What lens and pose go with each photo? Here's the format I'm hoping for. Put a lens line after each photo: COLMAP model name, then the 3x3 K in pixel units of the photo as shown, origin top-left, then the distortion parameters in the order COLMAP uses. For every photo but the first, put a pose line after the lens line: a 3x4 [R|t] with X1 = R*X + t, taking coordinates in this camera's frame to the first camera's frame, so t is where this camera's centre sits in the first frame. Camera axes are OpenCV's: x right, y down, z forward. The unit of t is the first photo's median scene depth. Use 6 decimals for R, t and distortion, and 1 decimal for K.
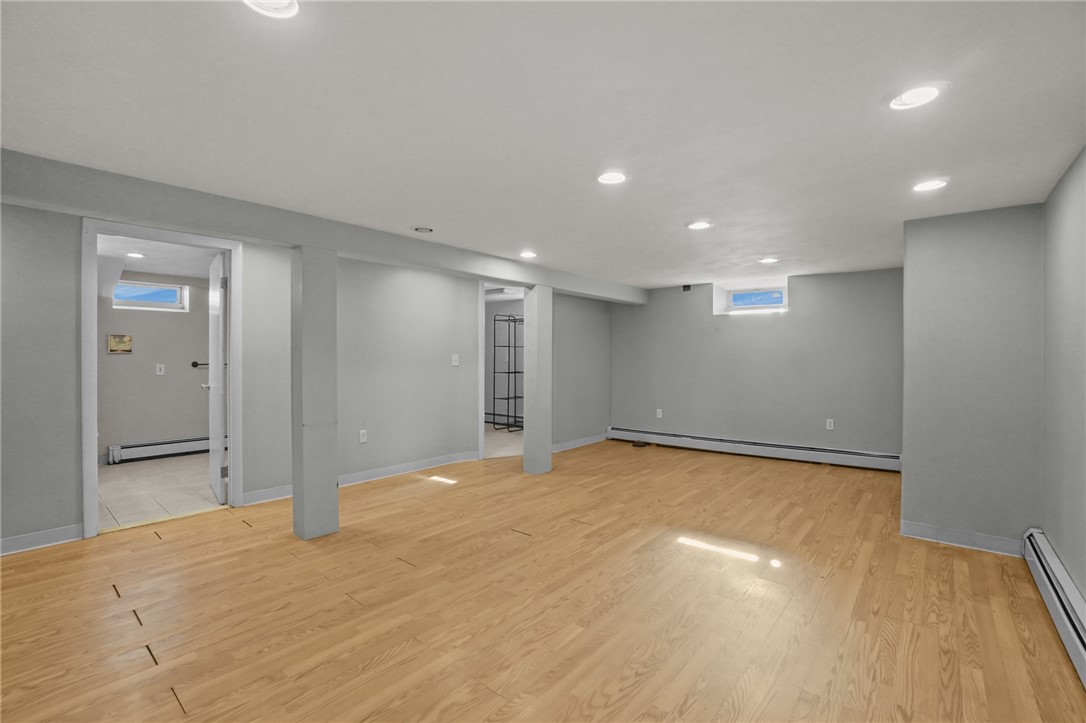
lens RADIAL K [[474.9, 0, 554.5], [0, 474.9, 357.7], [0, 0, 1]] dist [-0.061206, 0.021594]
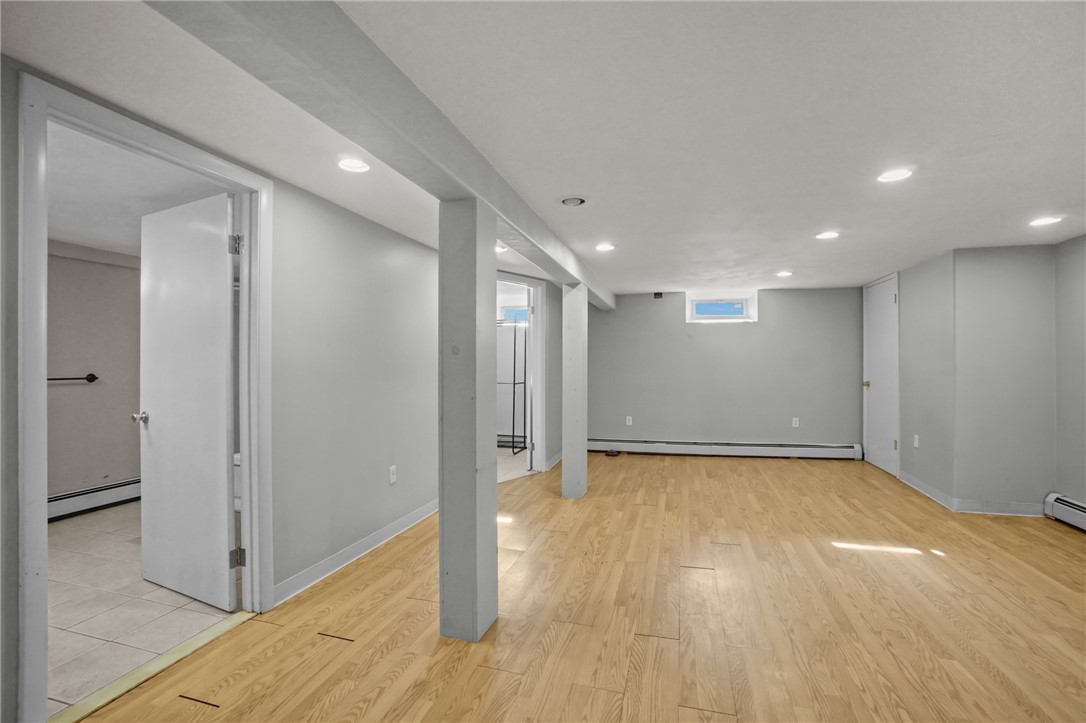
lens RADIAL K [[474.9, 0, 554.5], [0, 474.9, 357.7], [0, 0, 1]] dist [-0.061206, 0.021594]
pose [[0.915978, 0.000077, 0.401228, -0.496520], [0.006115, 0.999881, -0.014151, -0.001381], [-0.401182, 0.015416, 0.915869, 0.242406]]
